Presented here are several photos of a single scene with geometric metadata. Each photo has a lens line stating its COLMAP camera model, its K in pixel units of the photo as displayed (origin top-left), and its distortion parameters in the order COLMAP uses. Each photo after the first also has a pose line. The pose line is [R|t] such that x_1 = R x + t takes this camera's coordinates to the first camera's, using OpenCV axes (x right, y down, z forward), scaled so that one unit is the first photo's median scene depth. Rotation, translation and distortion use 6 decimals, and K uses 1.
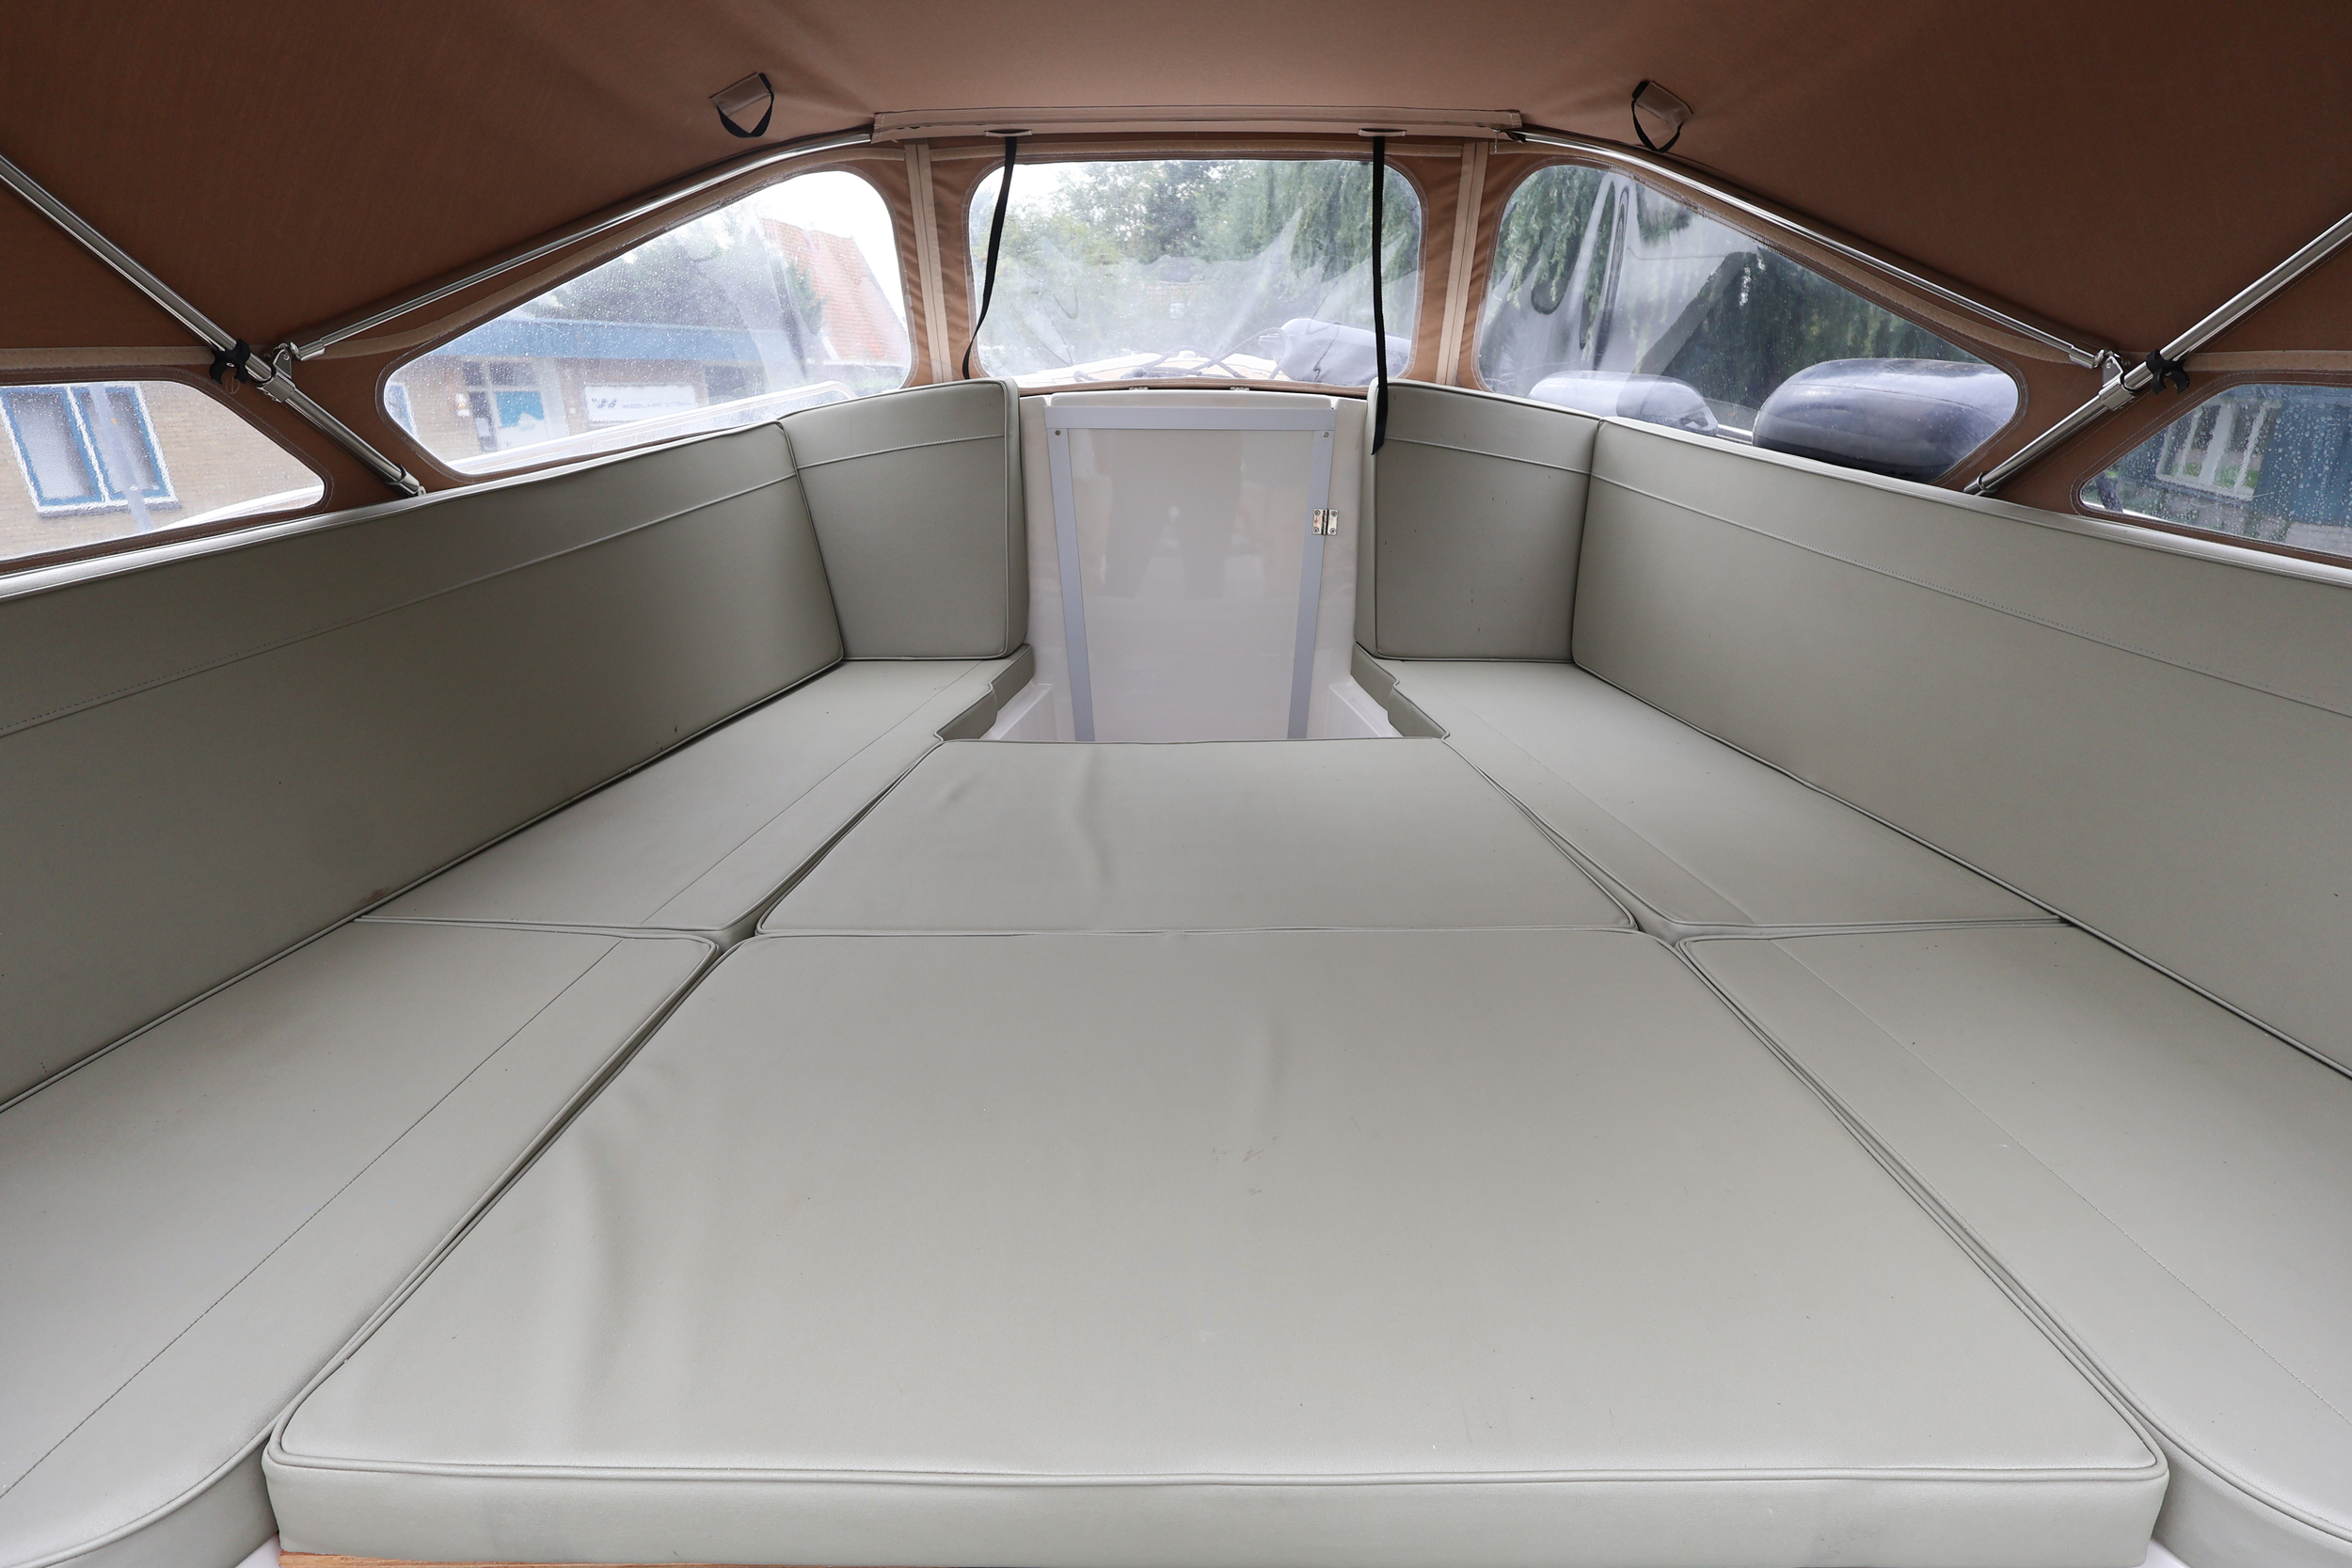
lens RADIAL K [[1081.6, 0, 1176.0], [0, 1081.6, 784.0], [0, 0, 1]] dist [-0.002567, -0.001119]
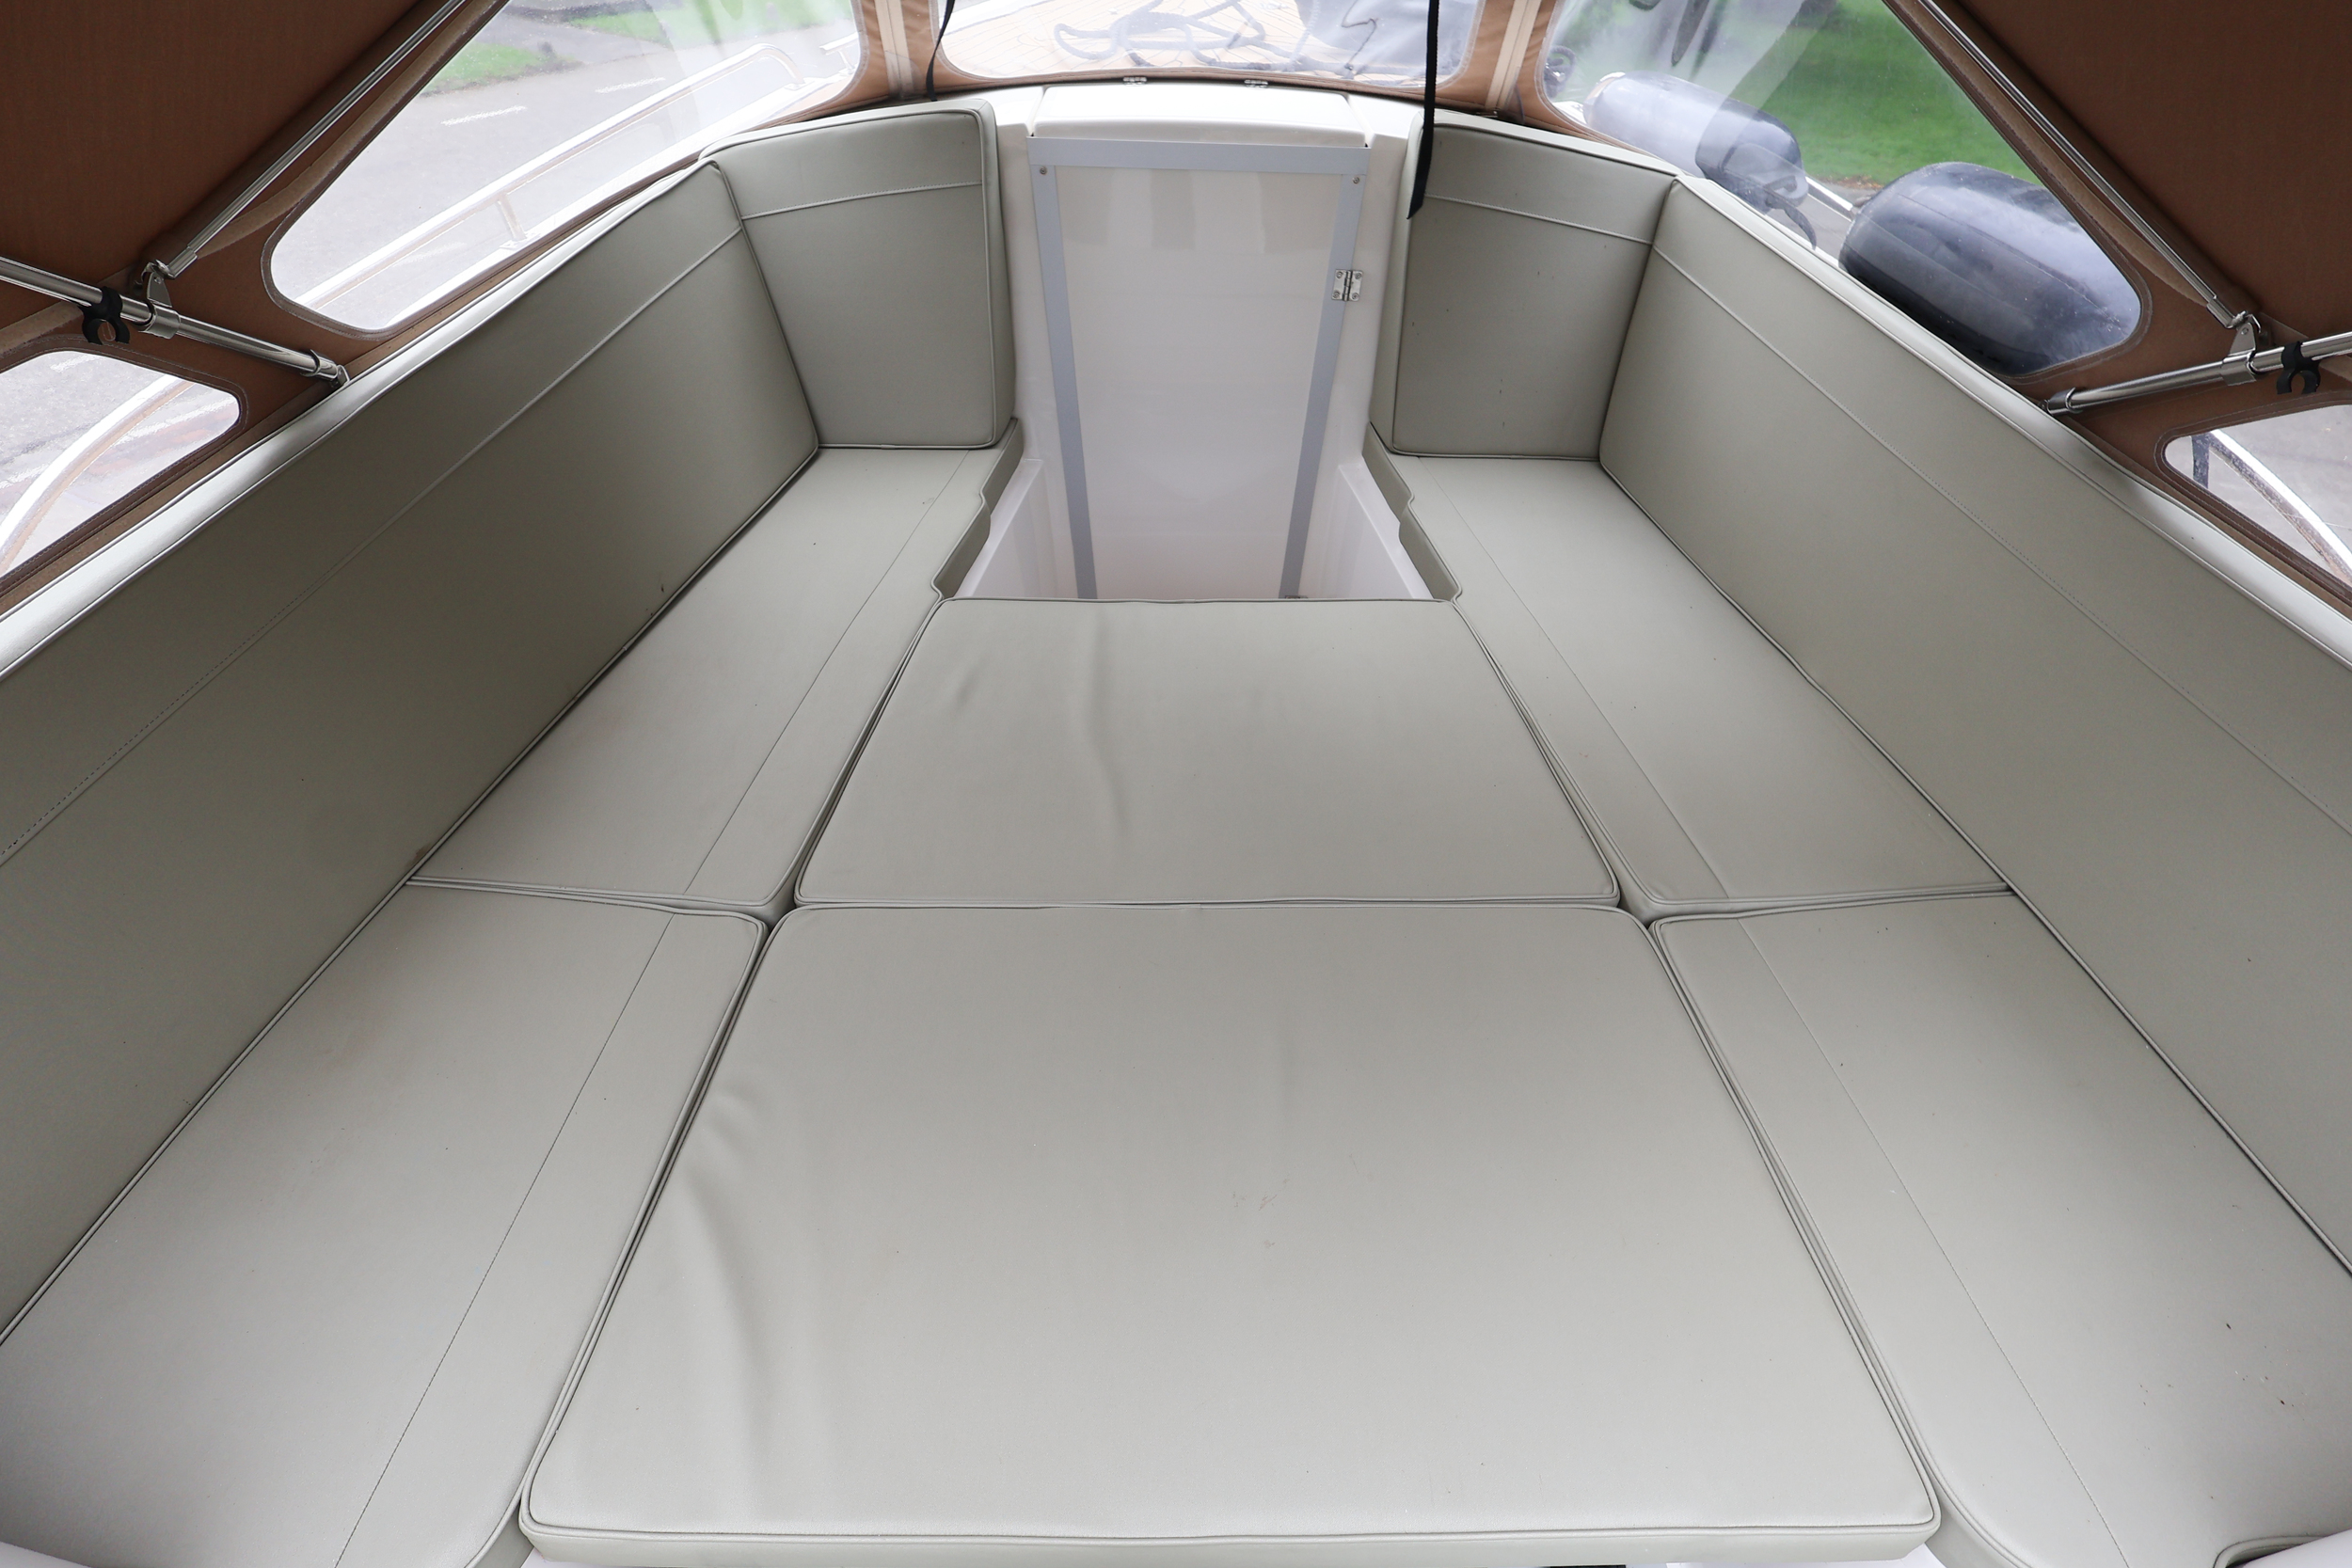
lens RADIAL K [[1081.6, 0, 1176.0], [0, 1081.6, 784.0], [0, 0, 1]] dist [-0.002567, -0.001119]
pose [[0.999631, 0.007272, 0.026156, -0.024537], [-0.016507, 0.927707, 0.372945, -0.202980], [-0.021553, -0.373239, 0.927485, 0.027729]]
